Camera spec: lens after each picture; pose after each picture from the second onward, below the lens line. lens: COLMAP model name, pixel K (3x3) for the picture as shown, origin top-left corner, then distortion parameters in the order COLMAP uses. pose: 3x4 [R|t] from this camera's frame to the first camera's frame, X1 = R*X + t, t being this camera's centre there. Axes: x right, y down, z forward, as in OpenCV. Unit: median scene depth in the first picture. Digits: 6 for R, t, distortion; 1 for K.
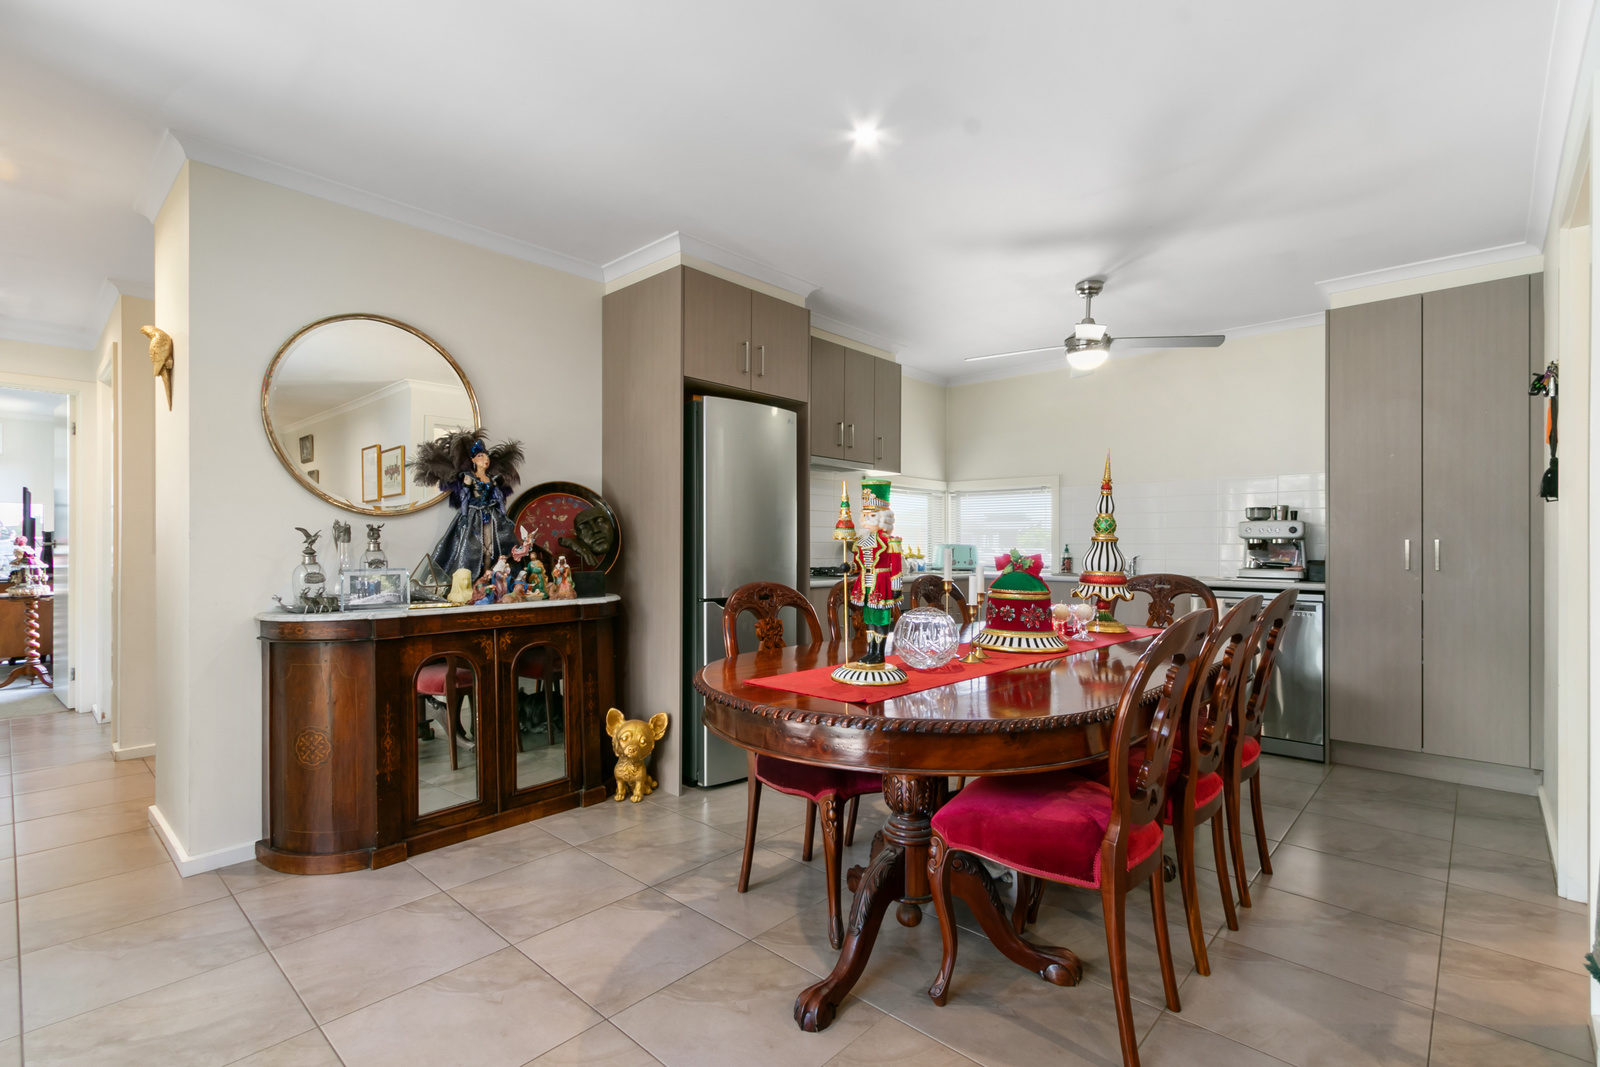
lens RADIAL K [[730.8, 0, 778.7], [0, 730.8, 538.3], [0, 0, 1]] dist [0.013895, -0.000097]
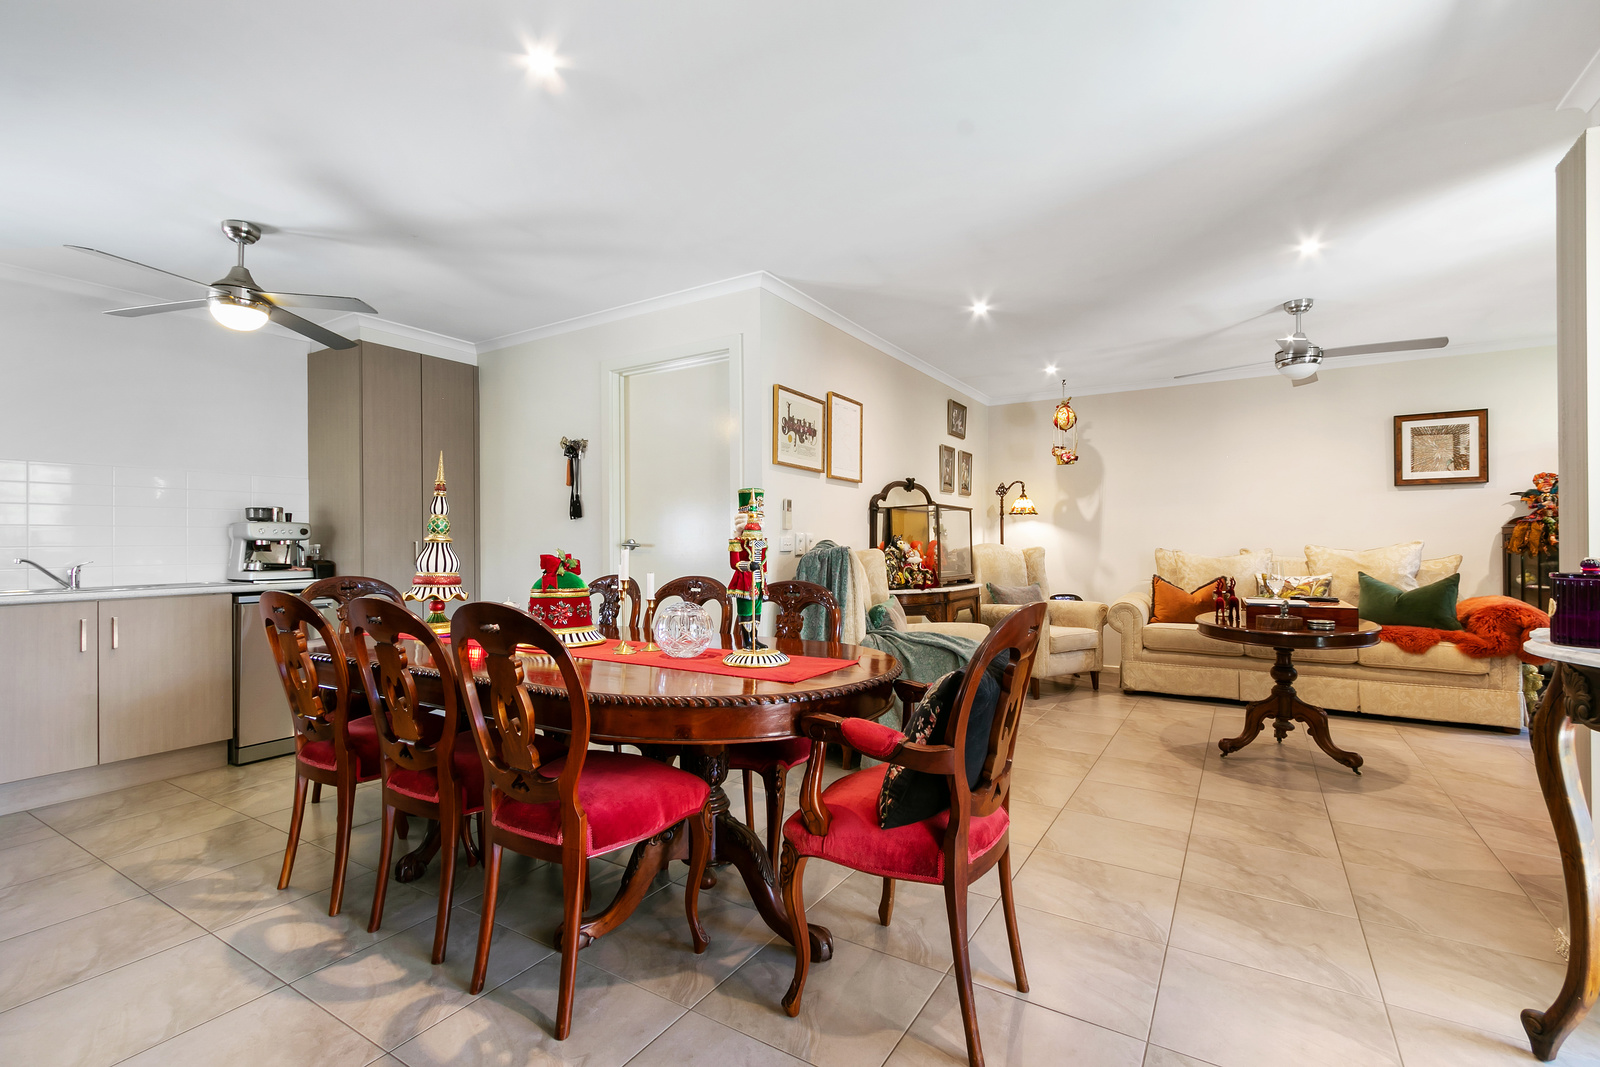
lens RADIAL K [[730.8, 0, 778.7], [0, 730.8, 538.3], [0, 0, 1]] dist [0.013895, -0.000097]
pose [[-0.184564, 0.005739, 0.982804, -0.602344], [-0.003191, 0.999974, -0.006438, 0.003497], [-0.982815, -0.004324, -0.184541, 0.700968]]
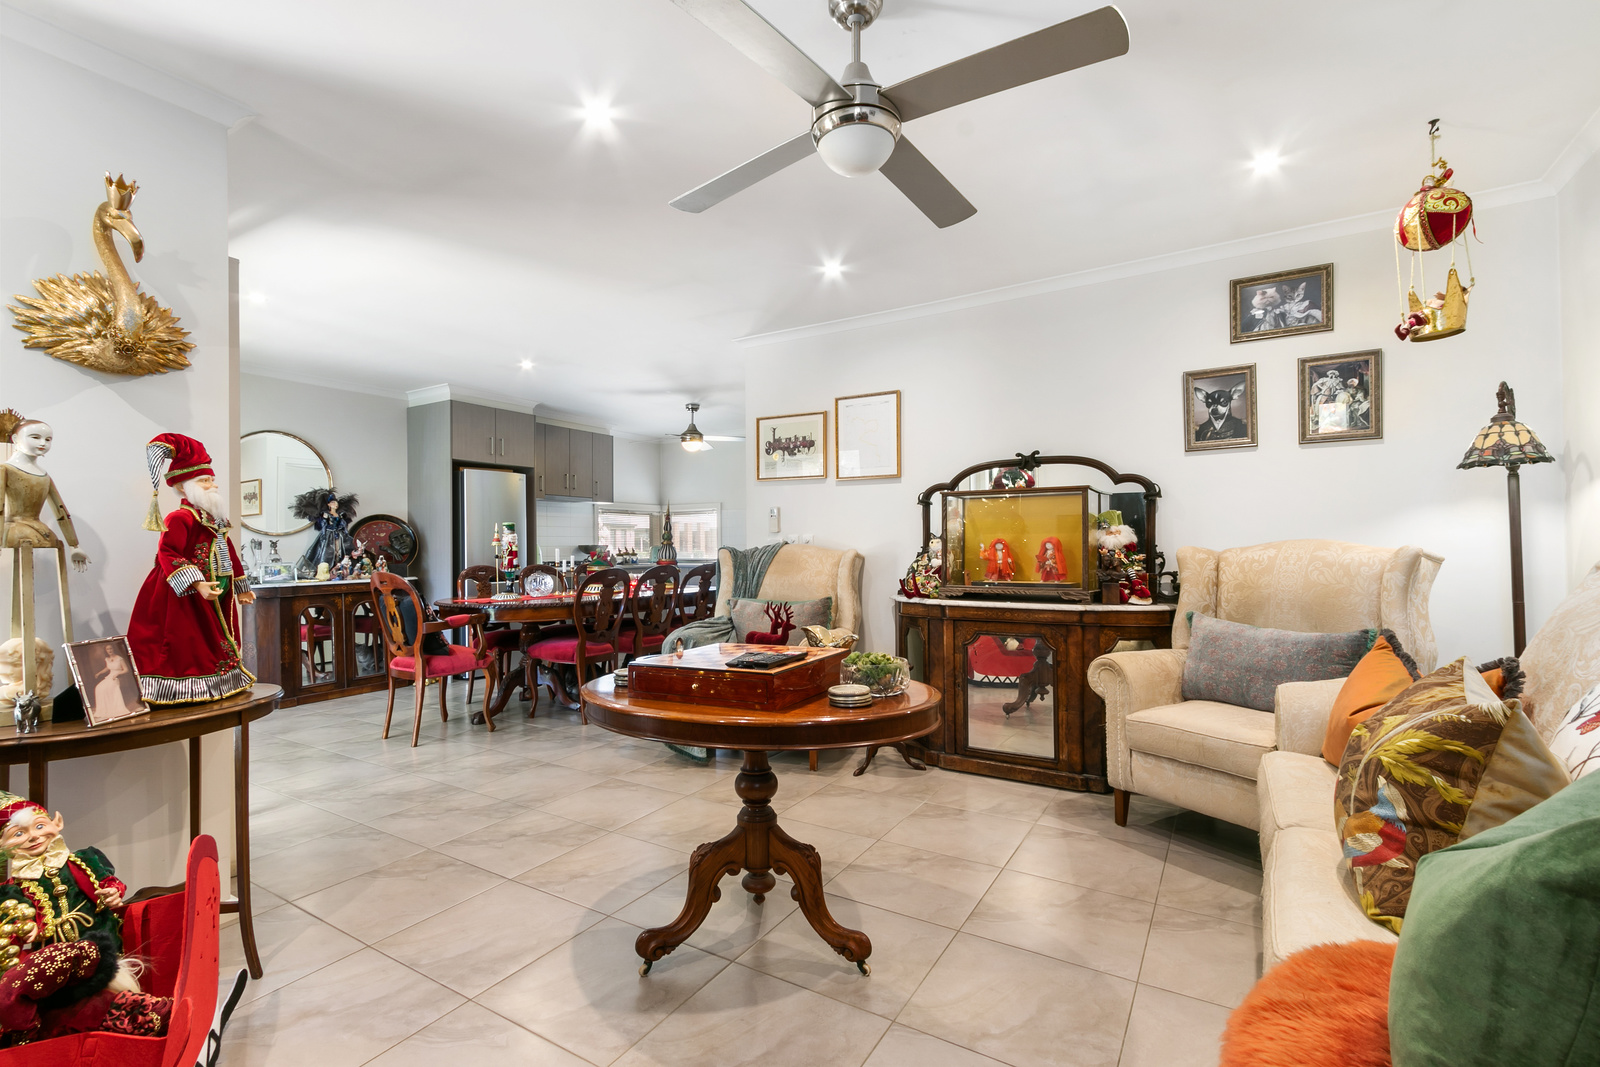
lens RADIAL K [[730.8, 0, 778.7], [0, 730.8, 538.3], [0, 0, 1]] dist [0.013895, -0.000097]
pose [[0.983068, -0.009663, 0.182985, 0.366001], [0.010471, 0.999939, -0.003451, -0.002844], [-0.182941, 0.005308, 0.983110, -1.047622]]
